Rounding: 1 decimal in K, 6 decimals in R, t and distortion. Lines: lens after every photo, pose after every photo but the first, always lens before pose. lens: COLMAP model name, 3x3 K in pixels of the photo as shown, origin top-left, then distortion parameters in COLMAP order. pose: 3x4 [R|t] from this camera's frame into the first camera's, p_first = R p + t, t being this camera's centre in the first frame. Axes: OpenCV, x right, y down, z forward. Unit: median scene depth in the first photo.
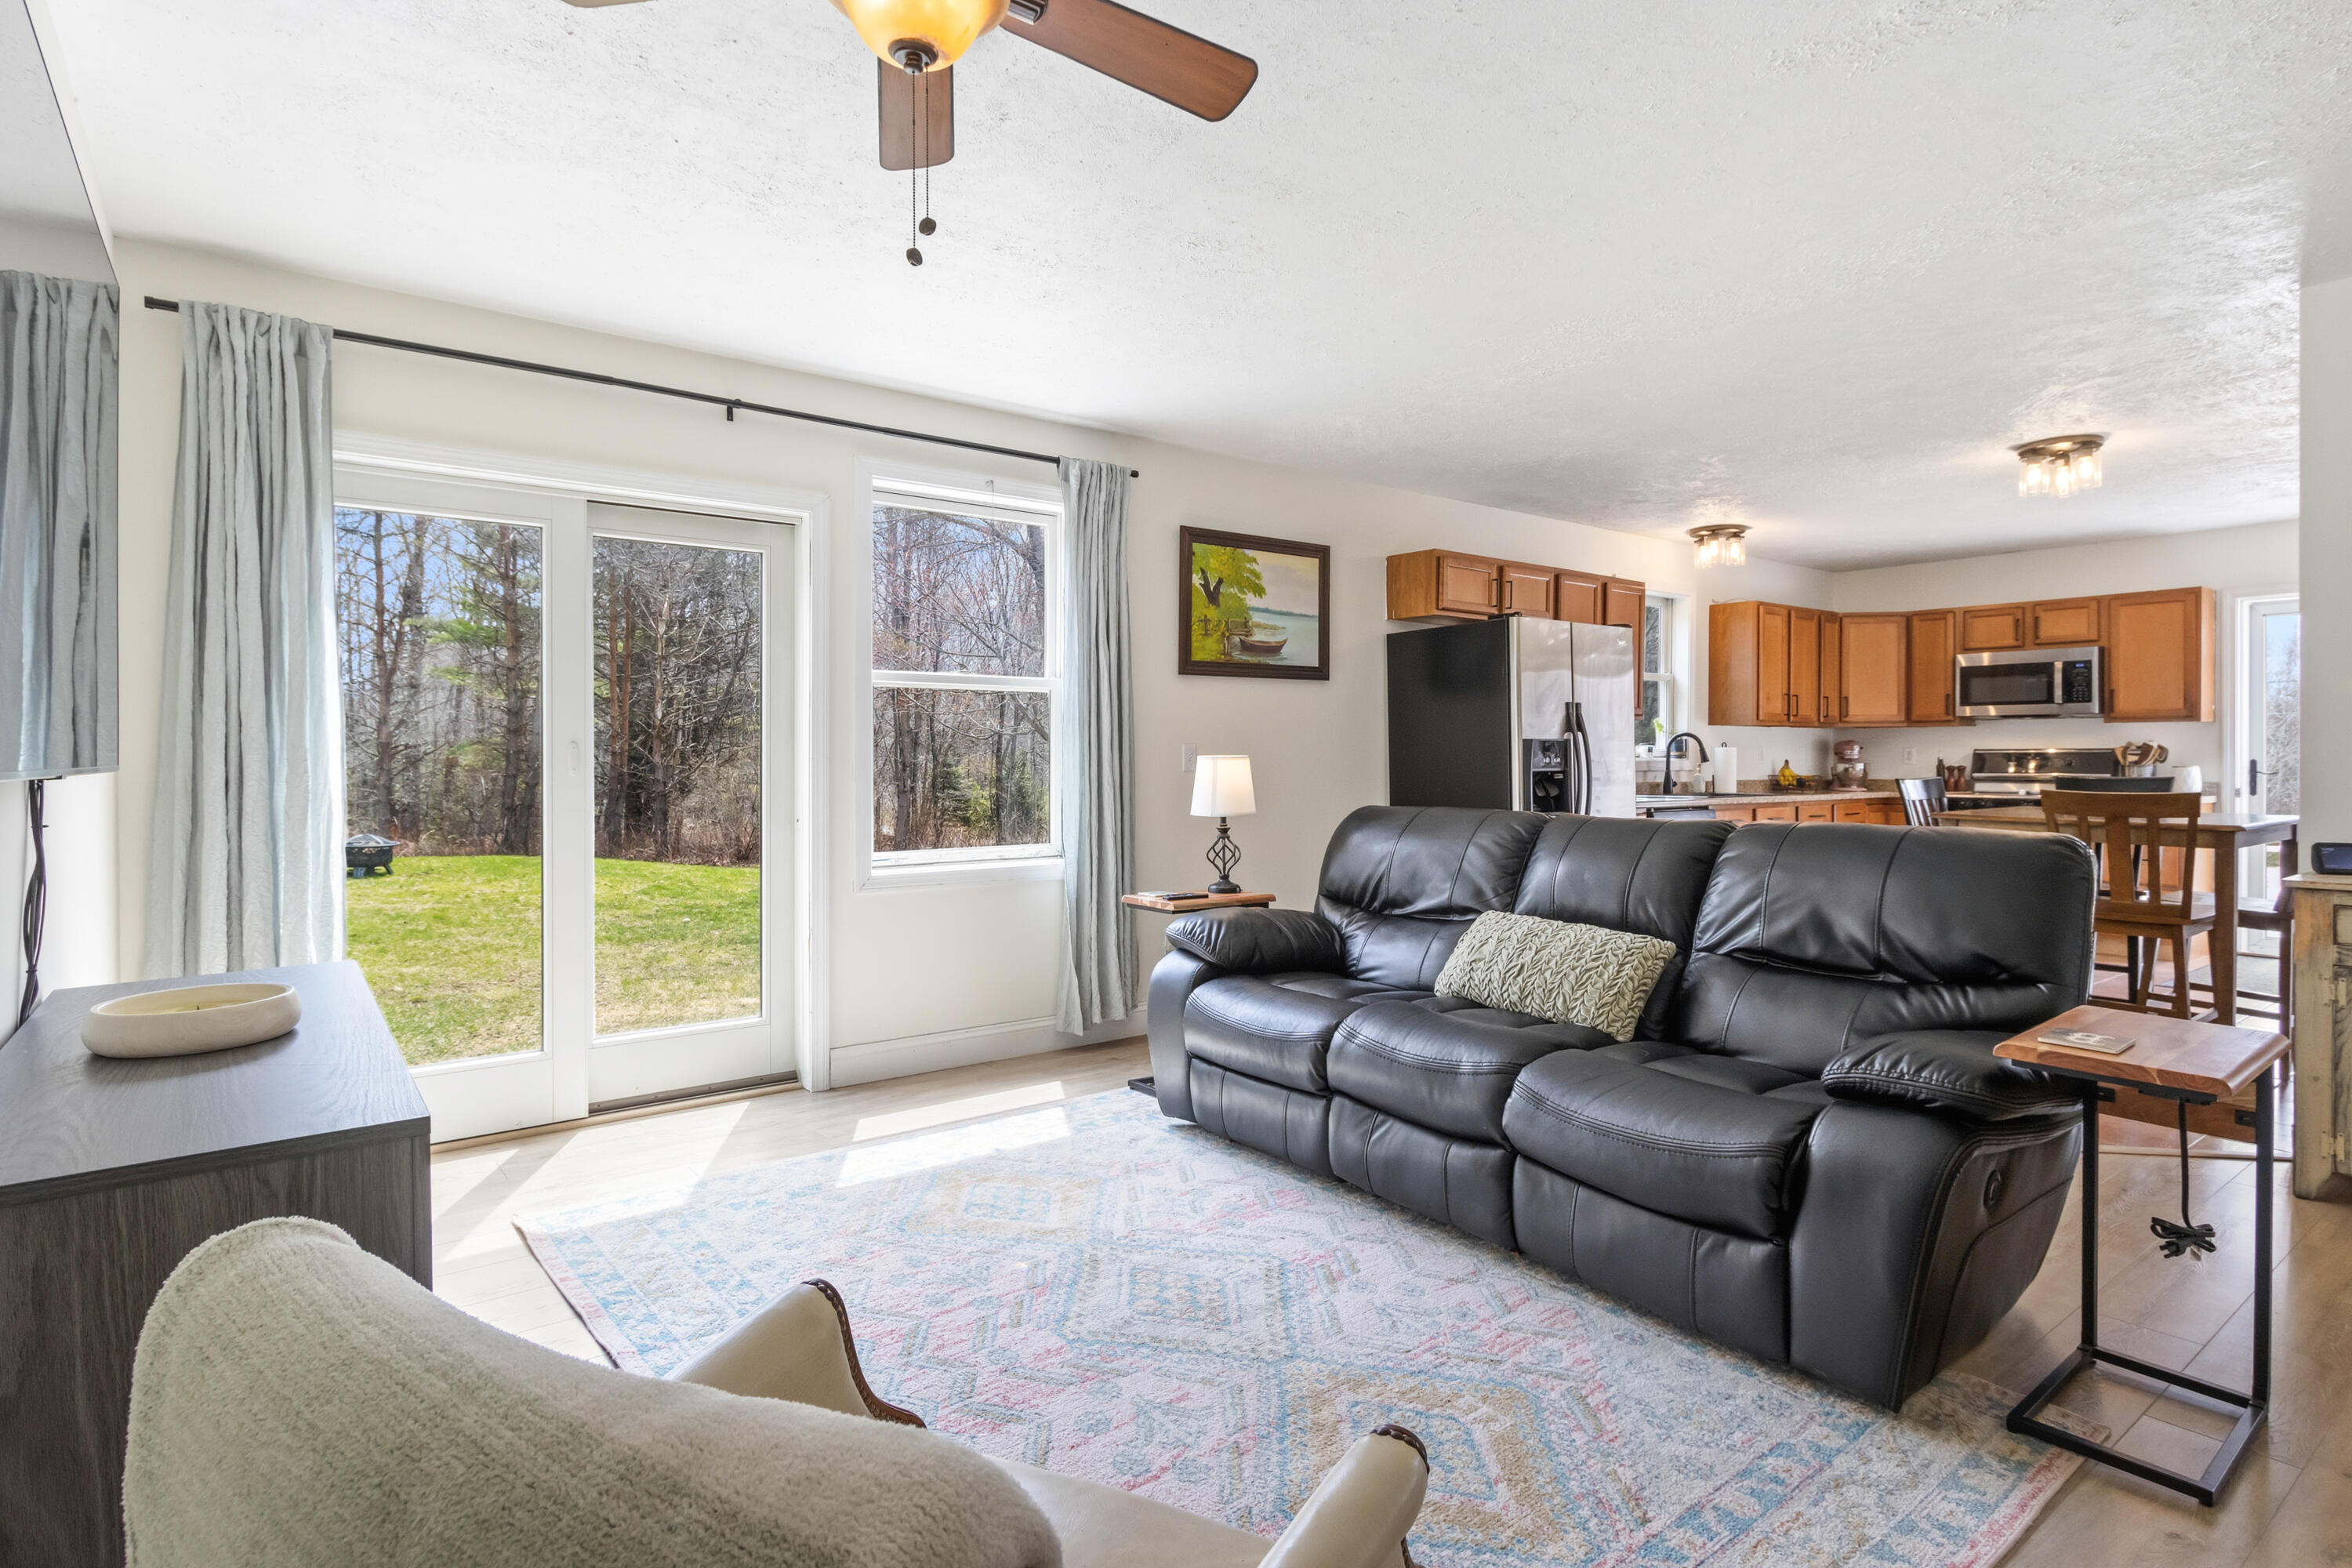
lens RADIAL K [[1197.9, 0, 1176.0], [0, 1197.9, 784.0], [0, 0, 1]] dist [0.002948, 0.000647]
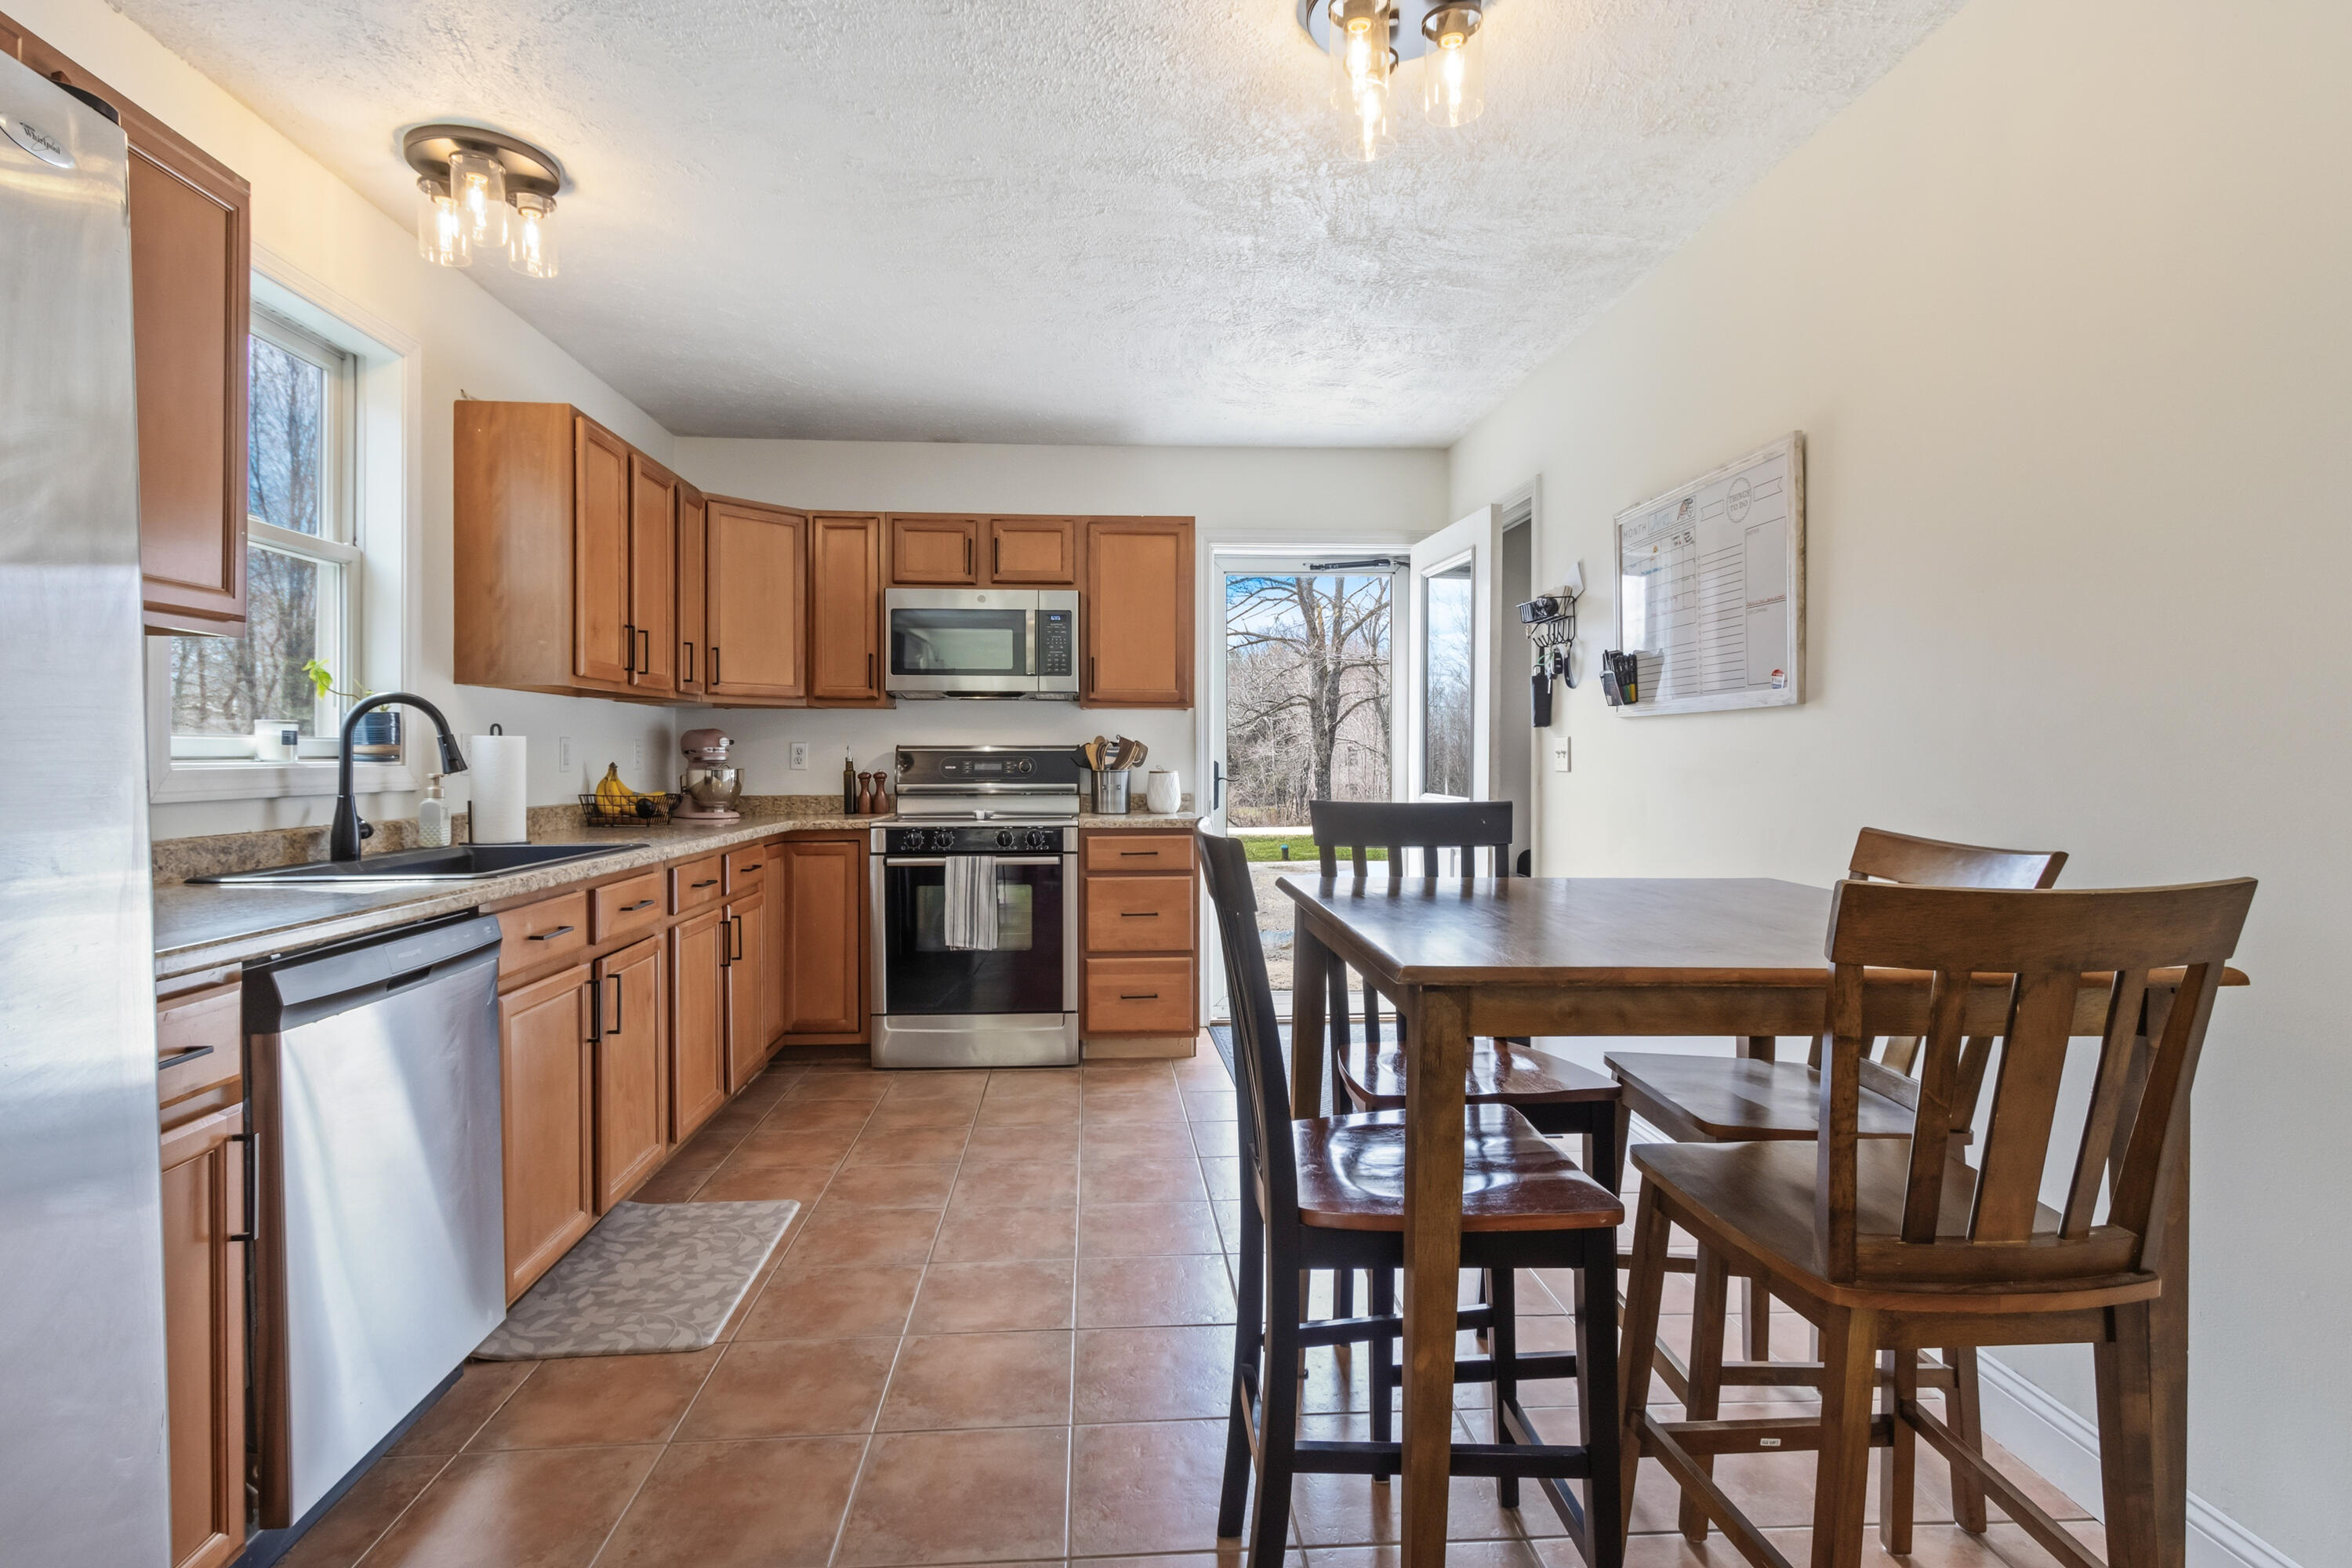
lens RADIAL K [[1141.2, 0, 1137.2], [0, 1141.2, 760.6], [0, 0, 1]] dist [0.001438, -0.000312]
pose [[0.557433, -0.002614, 0.830218, 0.247718], [0.019150, 0.999769, -0.009710, -0.013326], [-0.830001, 0.021311, 0.557354, 0.585215]]
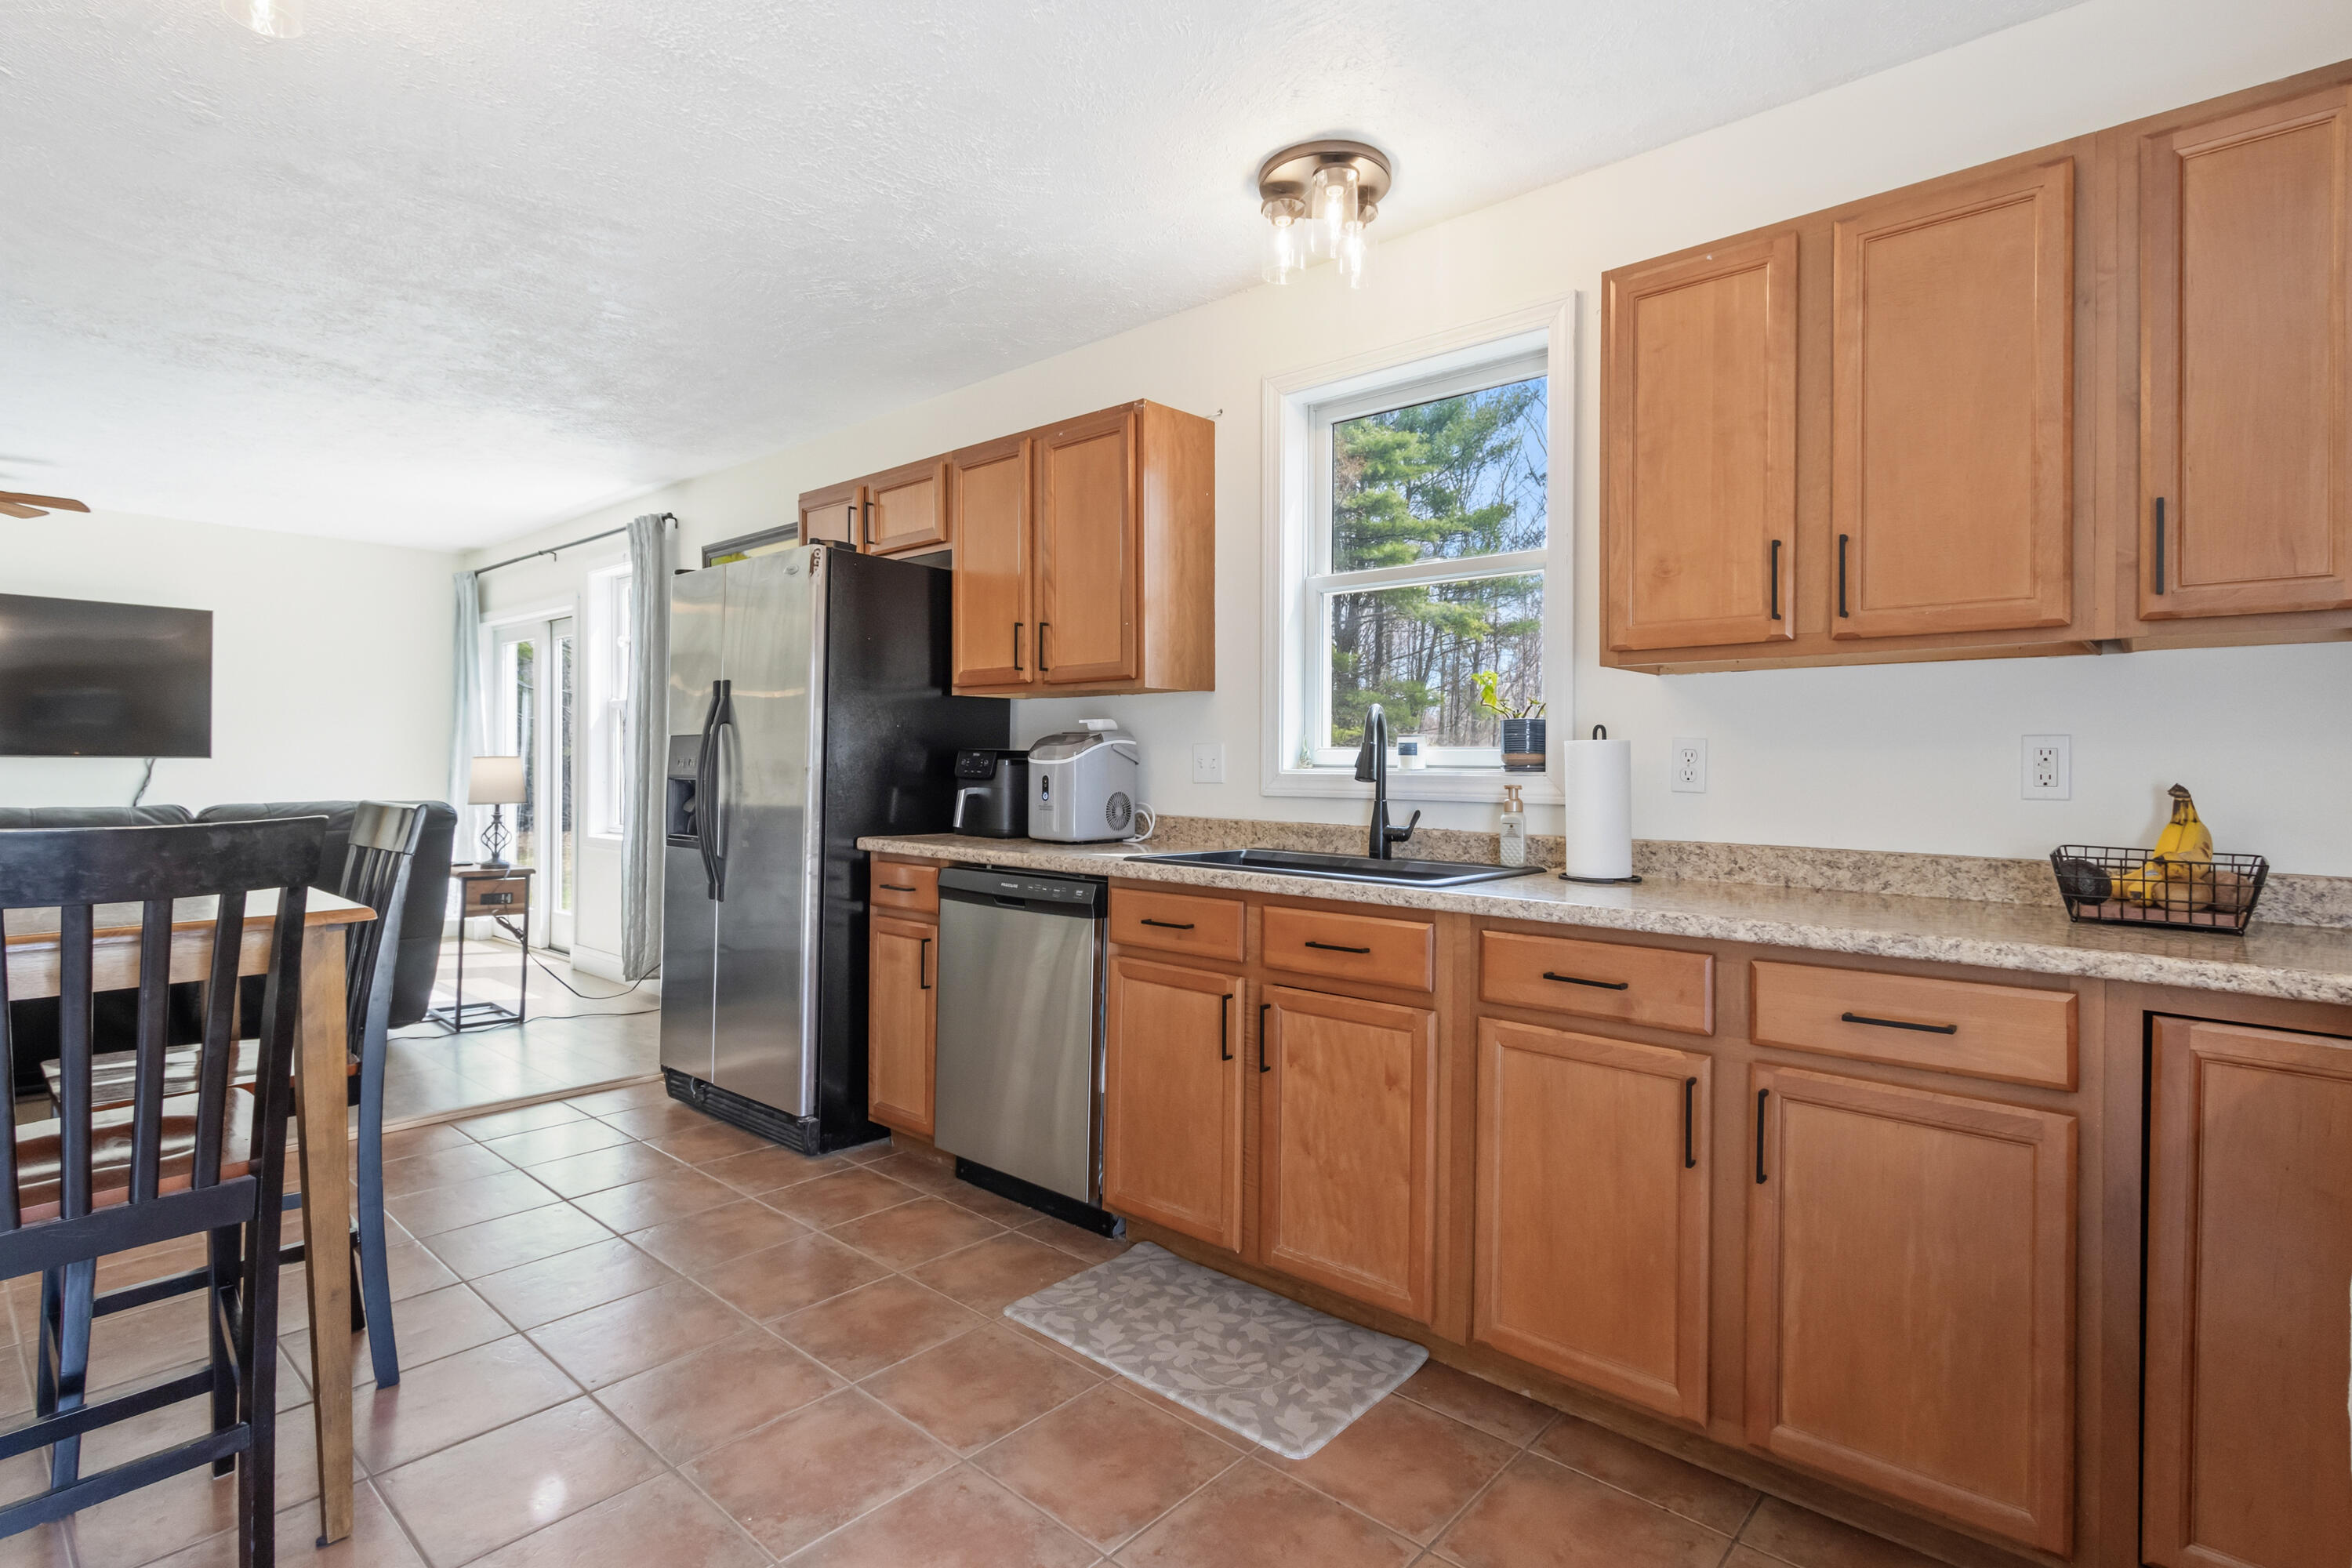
lens RADIAL K [[1141.2, 0, 1137.2], [0, 1141.2, 760.6], [0, 0, 1]] dist [0.001438, -0.000312]
pose [[0.187568, -0.004629, -0.982241, 0.718998], [-0.028323, 0.999548, -0.010119, -0.017035], [0.981843, 0.029718, 0.187352, 0.803985]]
